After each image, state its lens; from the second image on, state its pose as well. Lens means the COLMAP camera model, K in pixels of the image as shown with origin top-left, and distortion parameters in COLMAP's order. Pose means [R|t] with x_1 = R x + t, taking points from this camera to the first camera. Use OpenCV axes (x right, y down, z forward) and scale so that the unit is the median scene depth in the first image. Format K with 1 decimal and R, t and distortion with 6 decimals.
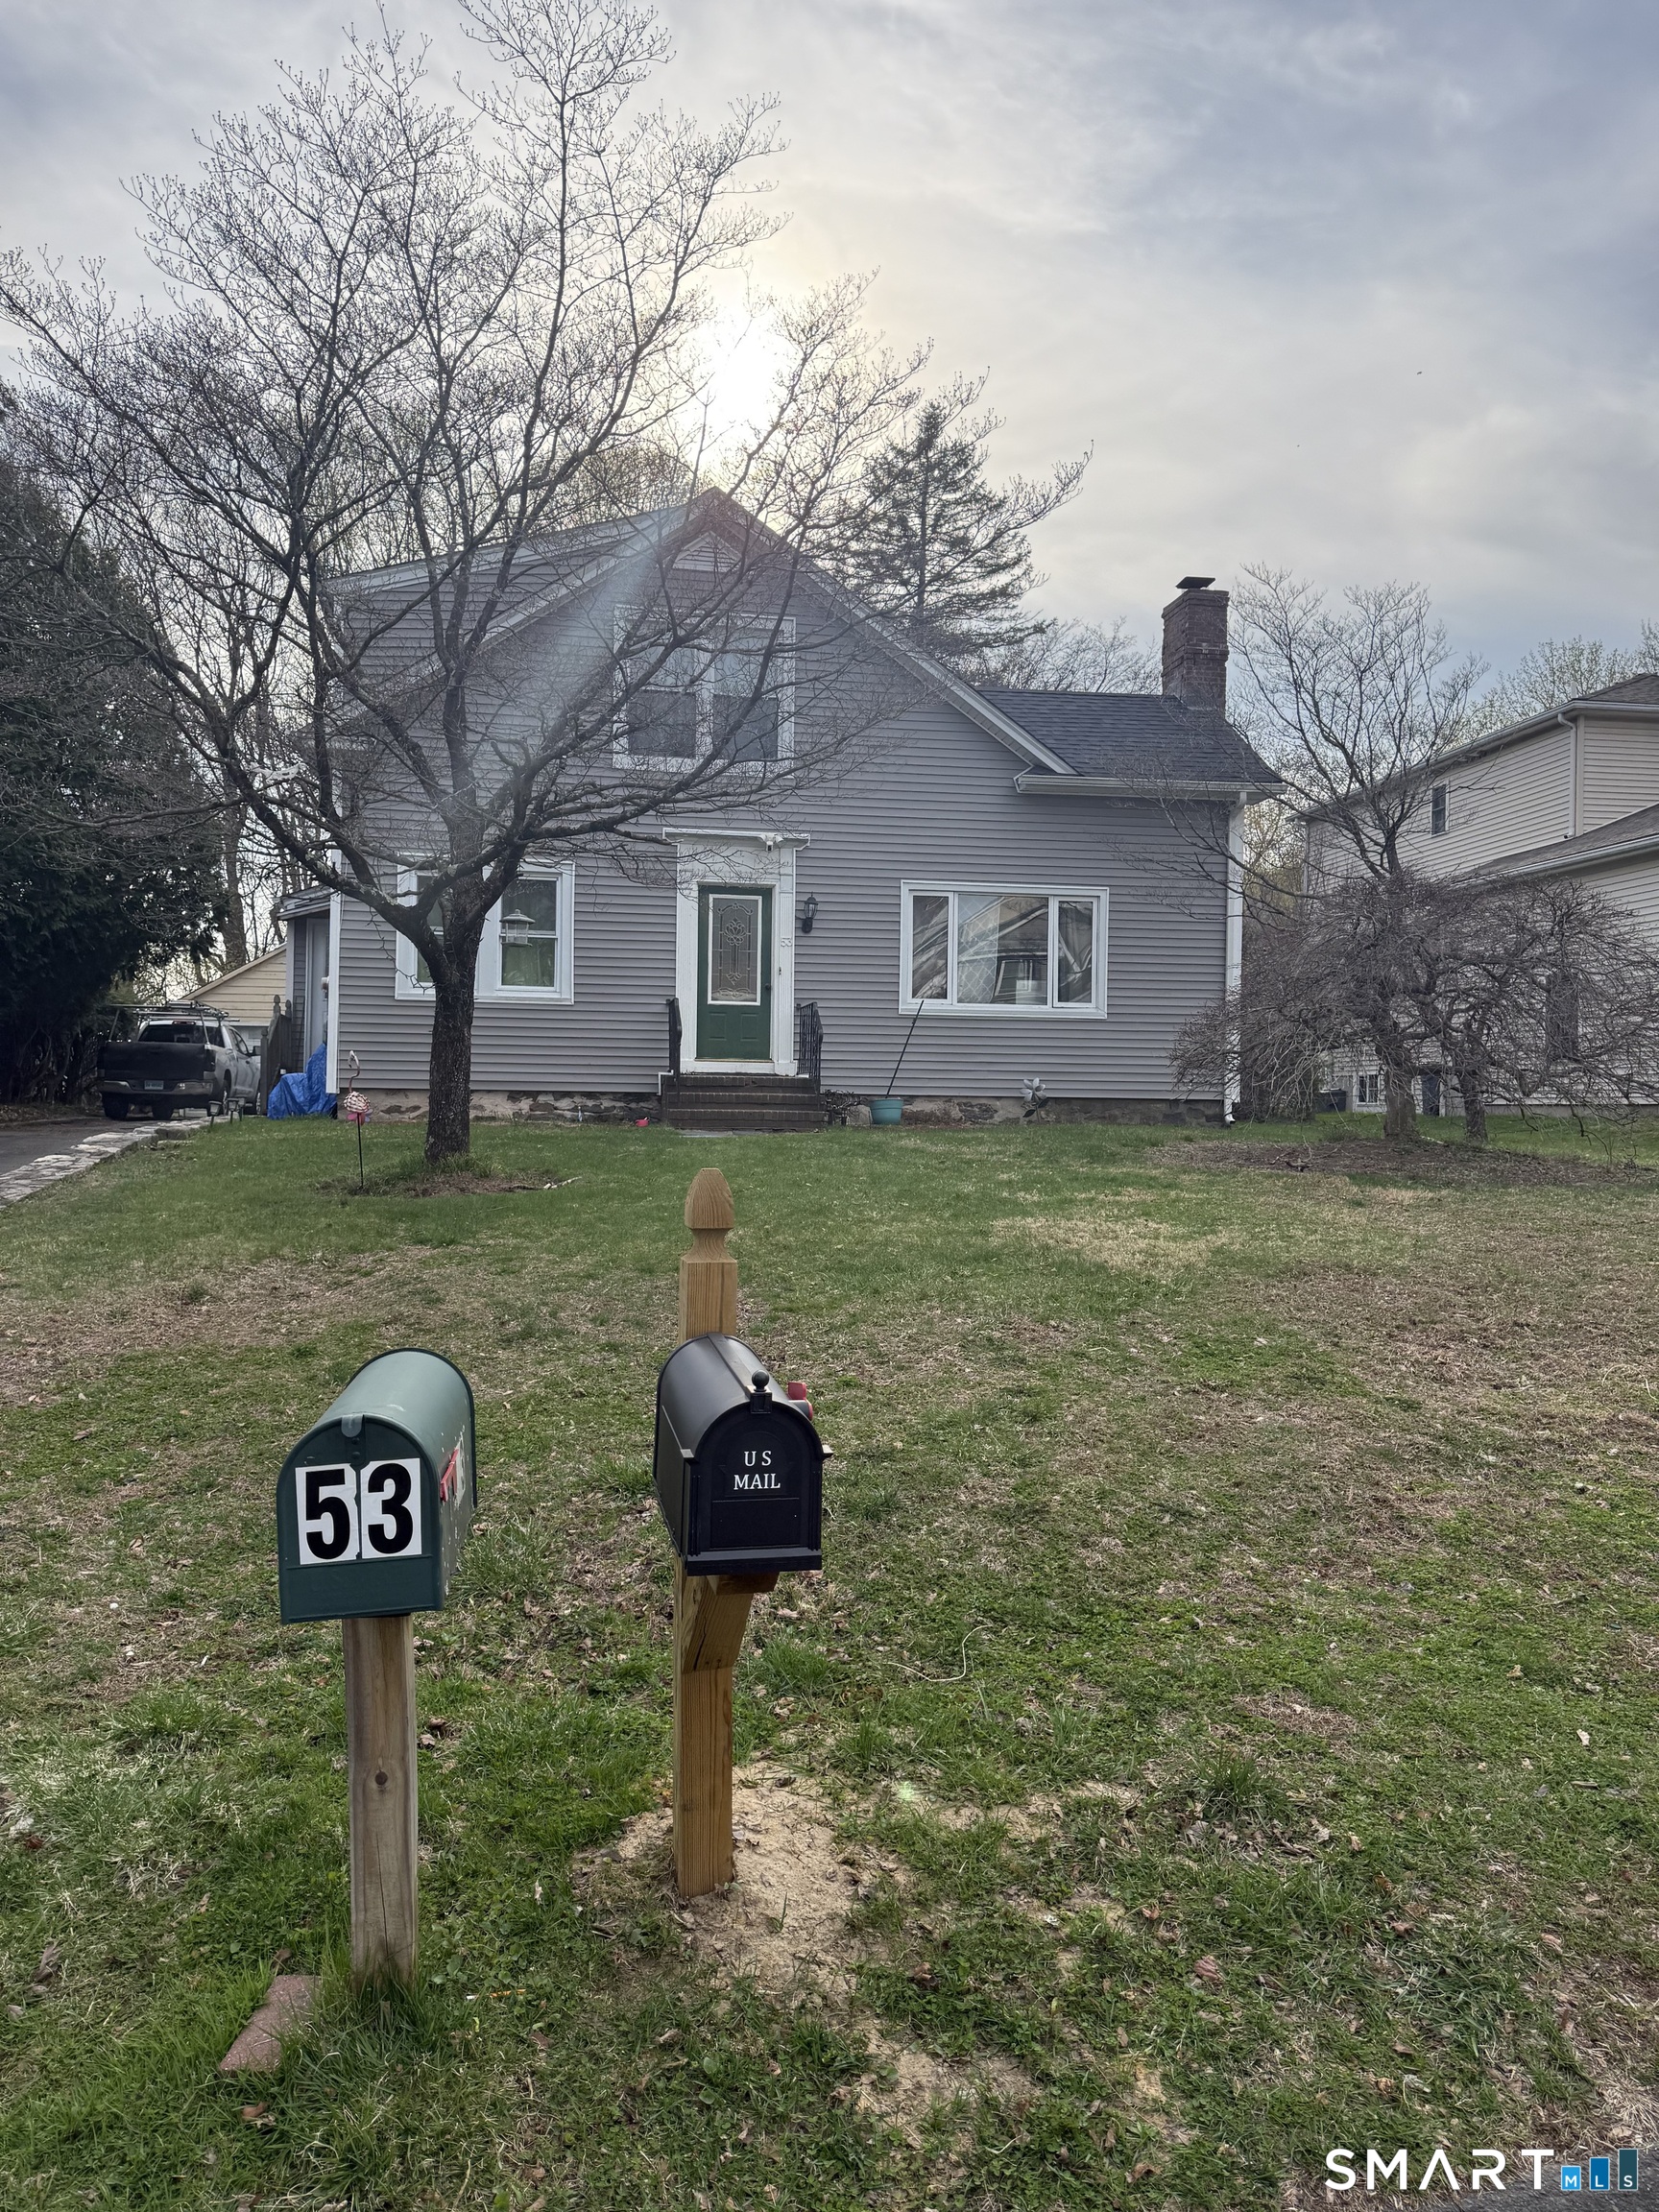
lens RADIAL K [[1574.6, 0, 829.3], [0, 1574.6, 1102.5], [0, 0, 1]] dist [0.053163, -0.059319]
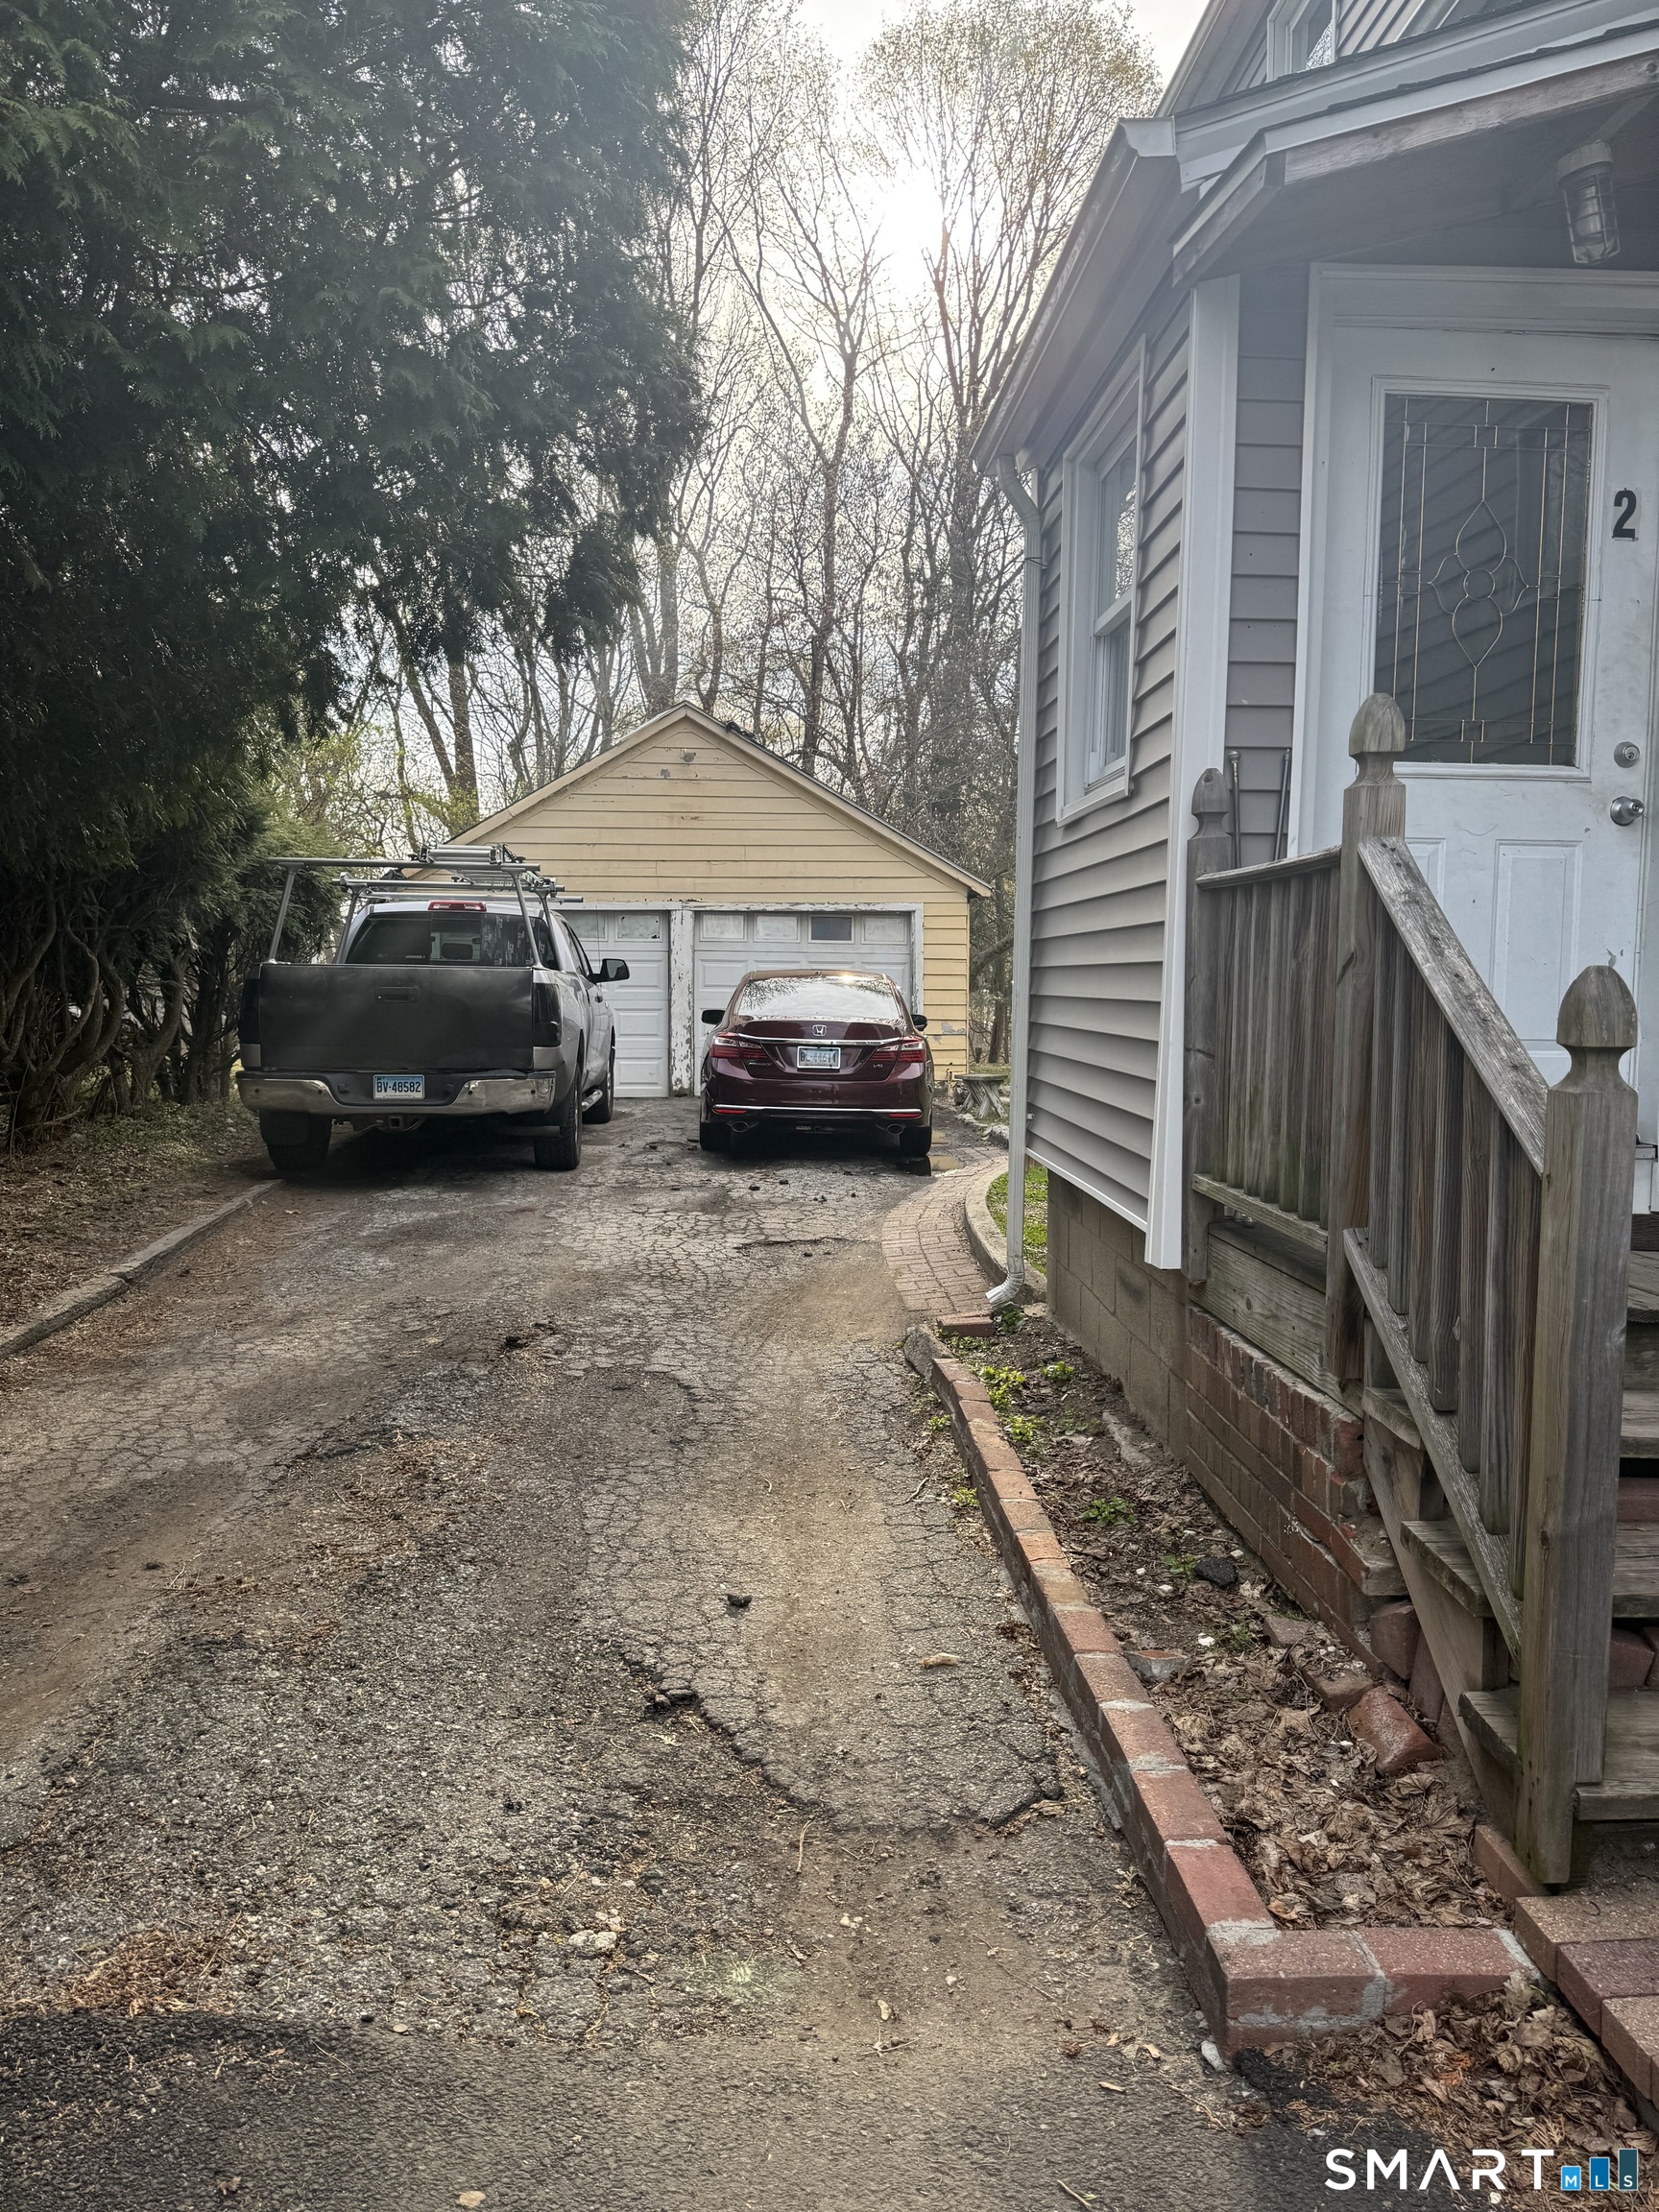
lens RADIAL K [[1574.6, 0, 815.1], [0, 1574.6, 1138.6], [0, 0, 1]] dist [0.053163, -0.059319]
pose [[0.993841, 0.004002, -0.110743, -0.439830], [0.008183, 0.993969, 0.109357, -0.056295], [0.110513, -0.109590, 0.987814, 0.987840]]
